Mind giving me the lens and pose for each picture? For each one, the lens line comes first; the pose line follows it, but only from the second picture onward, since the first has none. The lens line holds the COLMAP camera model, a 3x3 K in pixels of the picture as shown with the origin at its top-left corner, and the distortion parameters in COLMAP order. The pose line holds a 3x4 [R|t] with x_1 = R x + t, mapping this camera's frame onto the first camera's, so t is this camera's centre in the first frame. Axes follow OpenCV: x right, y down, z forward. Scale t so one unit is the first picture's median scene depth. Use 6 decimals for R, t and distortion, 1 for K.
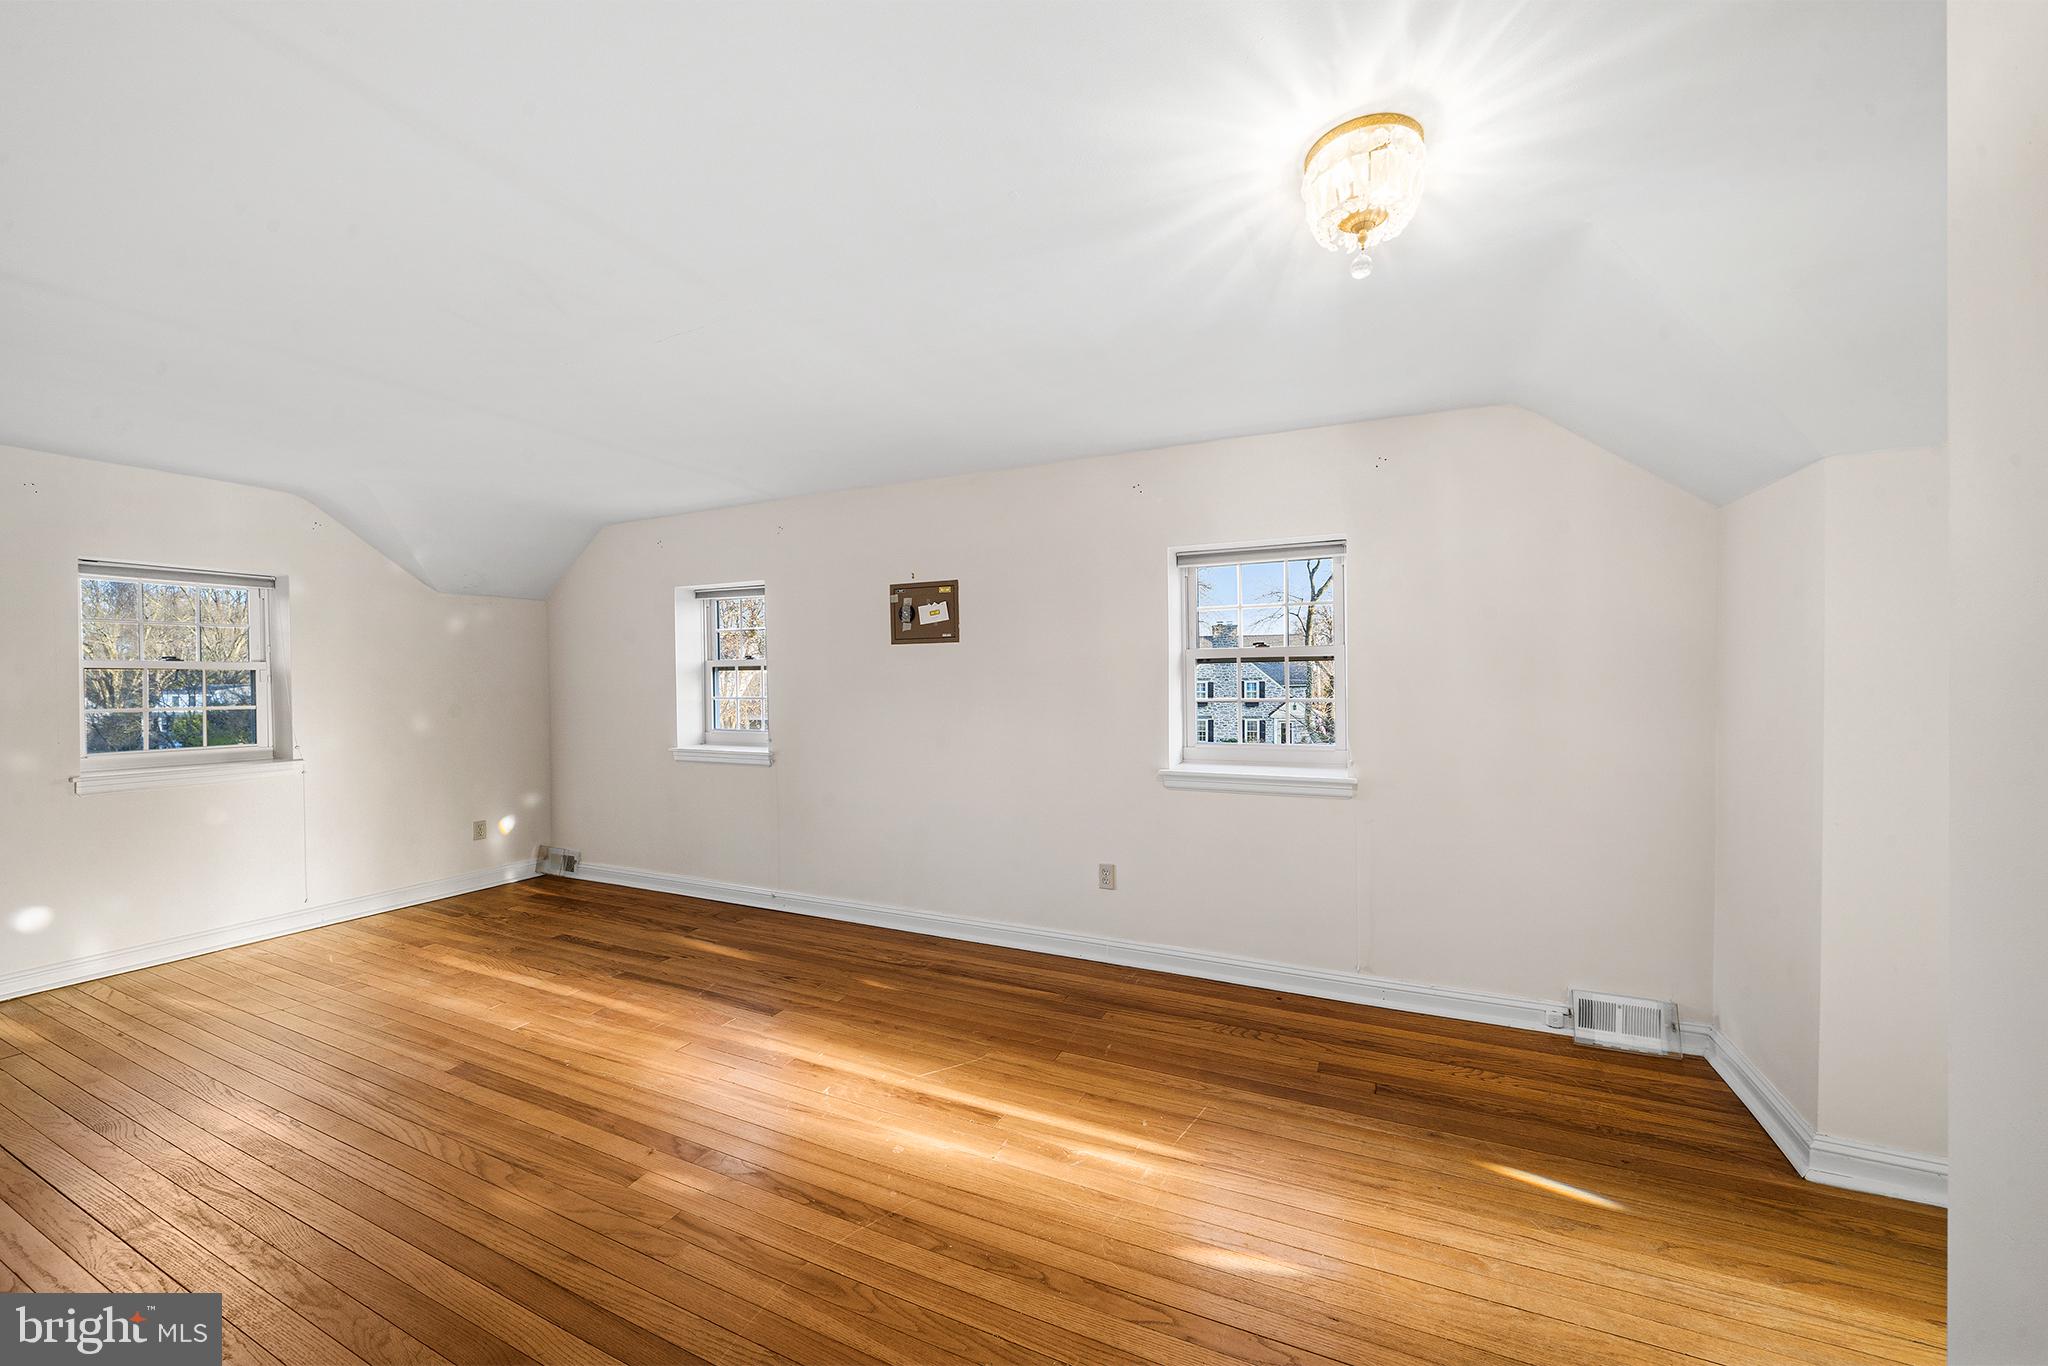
lens RADIAL K [[761.4, 0, 1024.0], [0, 761.4, 683.0], [0, 0, 1]] dist [0.001722, 0.000001]
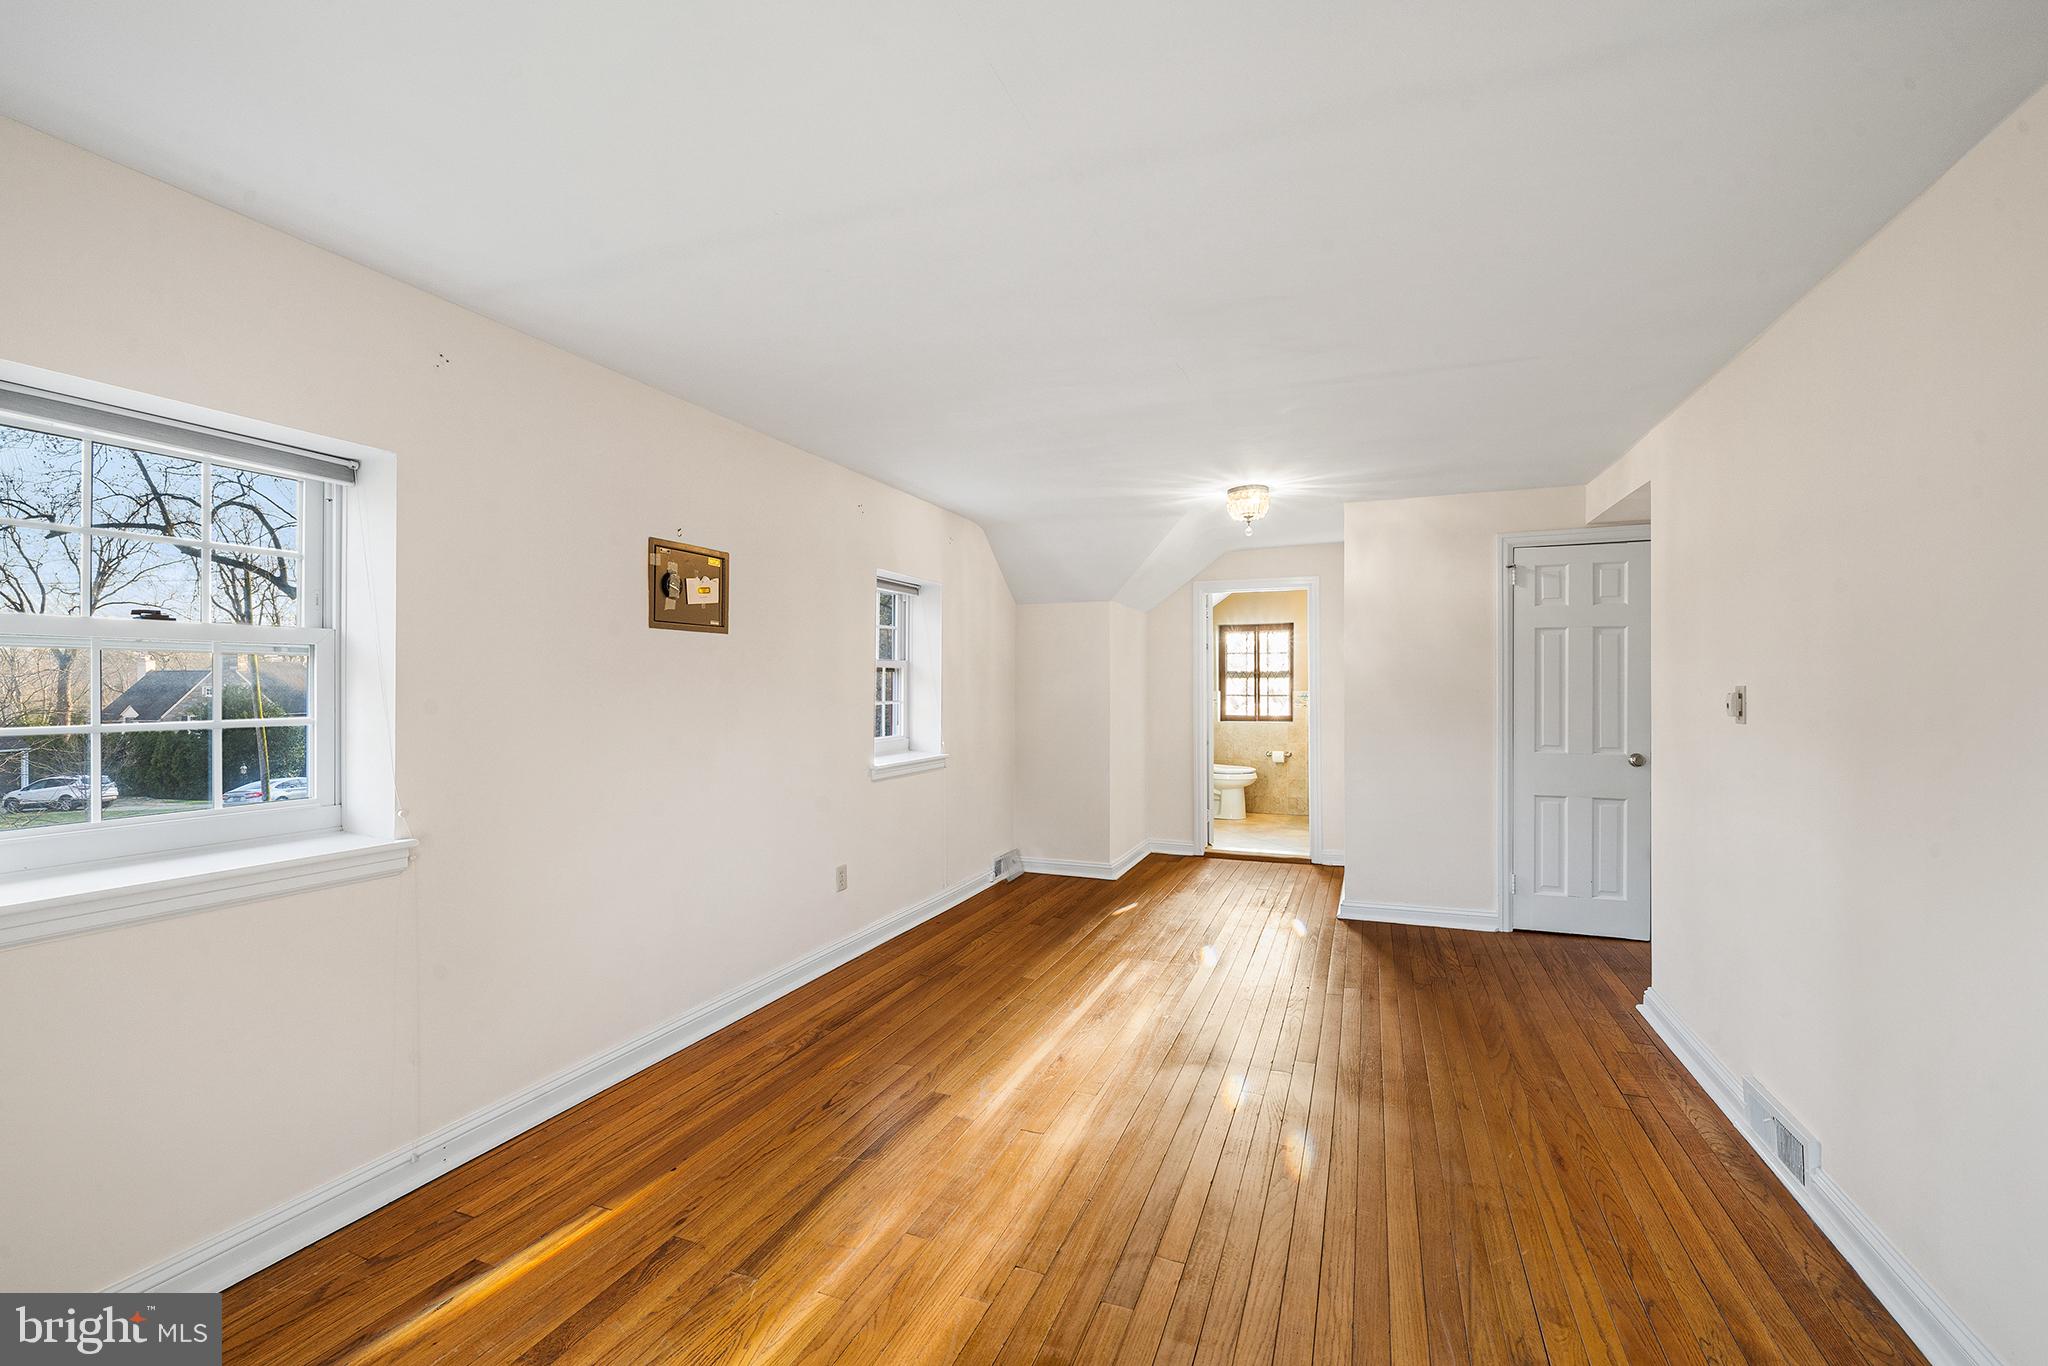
lens RADIAL K [[866.1, 0, 1024.0], [0, 866.1, 683.0], [0, 0, 1]] dist [0.002095, -0.000243]
pose [[-0.052010, 0.012052, 0.998574, -1.060842], [0.008891, 0.999893, -0.011605, 0.009345], [-0.998607, 0.008275, -0.052111, 0.814545]]
